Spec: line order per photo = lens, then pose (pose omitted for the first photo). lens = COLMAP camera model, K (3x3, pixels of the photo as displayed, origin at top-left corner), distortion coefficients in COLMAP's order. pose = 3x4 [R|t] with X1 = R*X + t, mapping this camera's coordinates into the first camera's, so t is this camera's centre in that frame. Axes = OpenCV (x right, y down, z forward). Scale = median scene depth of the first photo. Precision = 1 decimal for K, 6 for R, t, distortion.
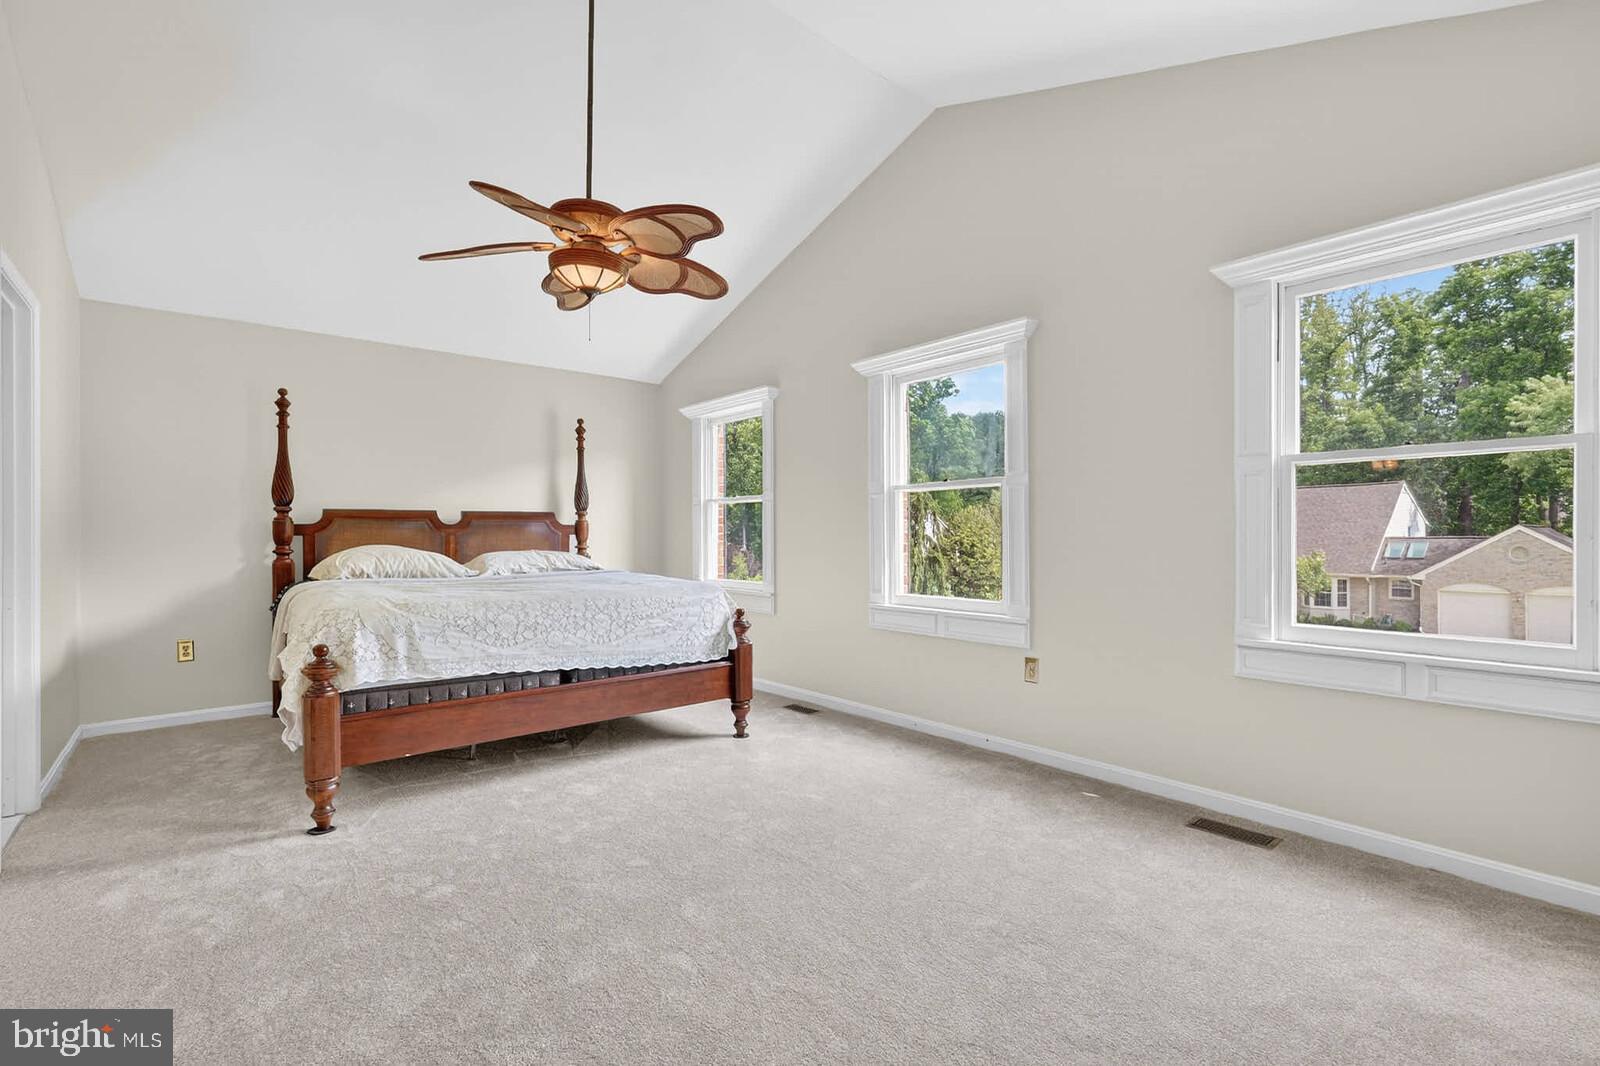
lens RADIAL K [[710.4, 0, 787.9], [0, 710.4, 531.9], [0, 0, 1]] dist [-0.009765, 0.003128]
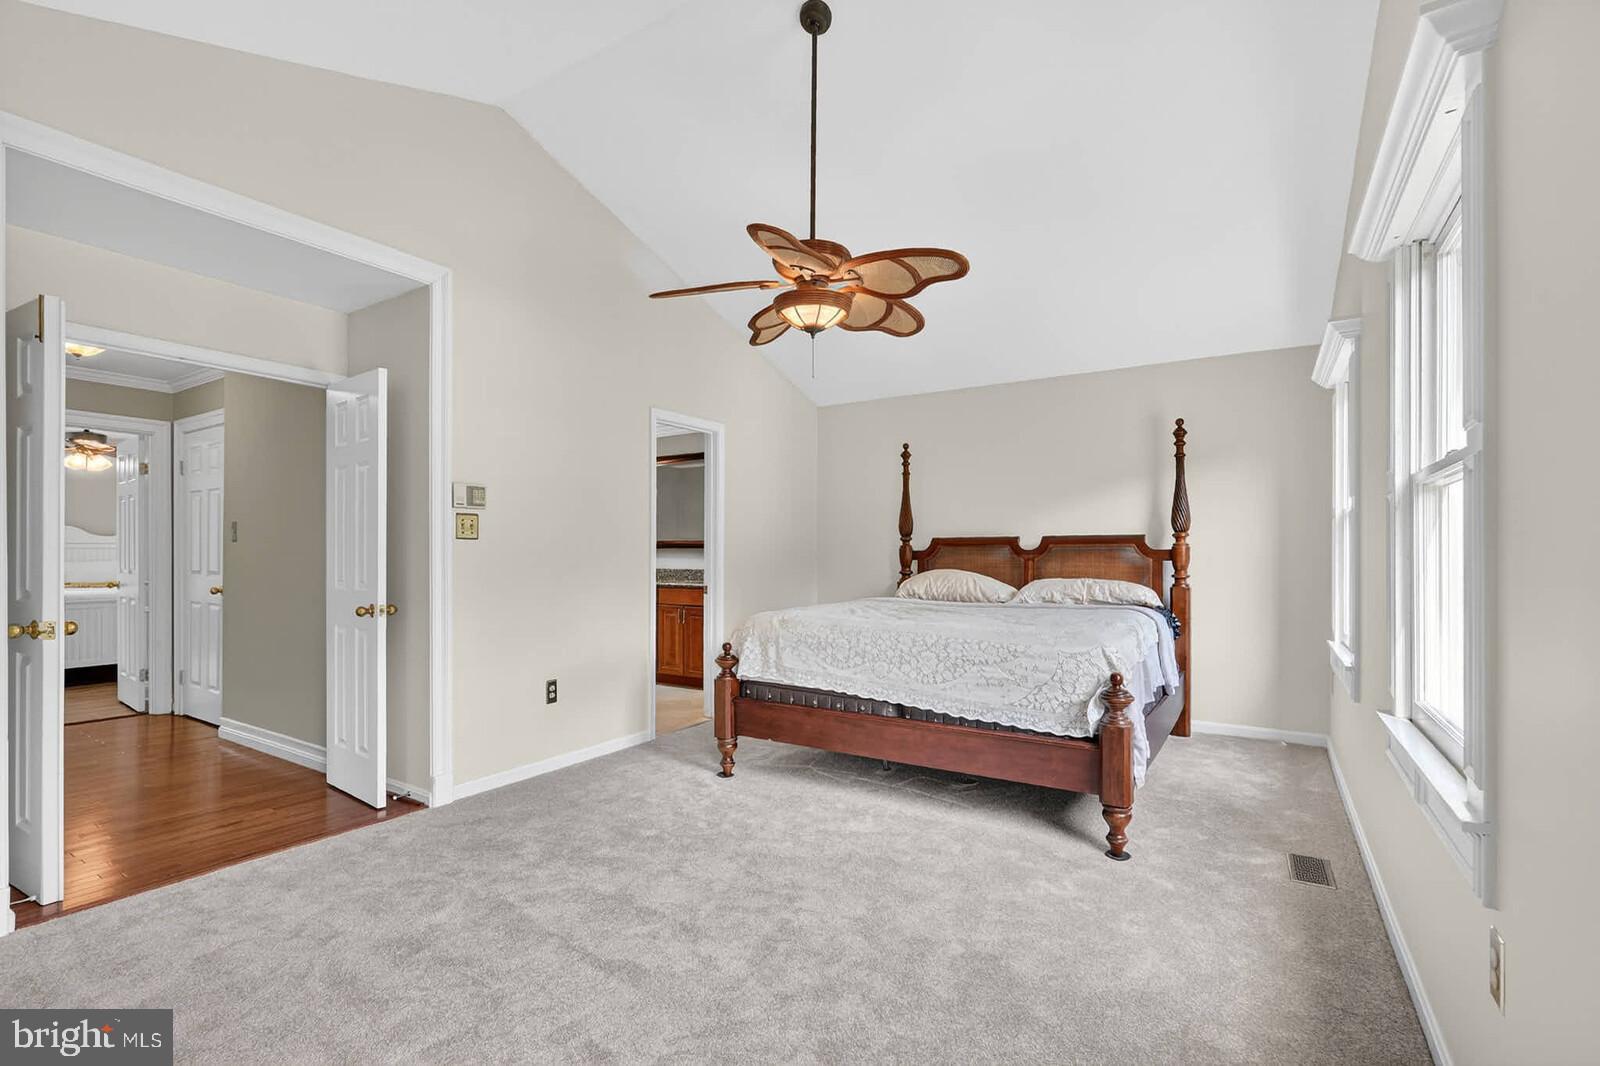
lens RADIAL K [[710.4, 0, 792.0], [0, 710.4, 549.2], [0, 0, 1]] dist [-0.009765, 0.003128]
pose [[0.310990, -0.001540, -0.950412, 0.518784], [0.004665, 0.999989, -0.000094, -0.017889], [0.950402, -0.004405, 0.310993, 0.496700]]
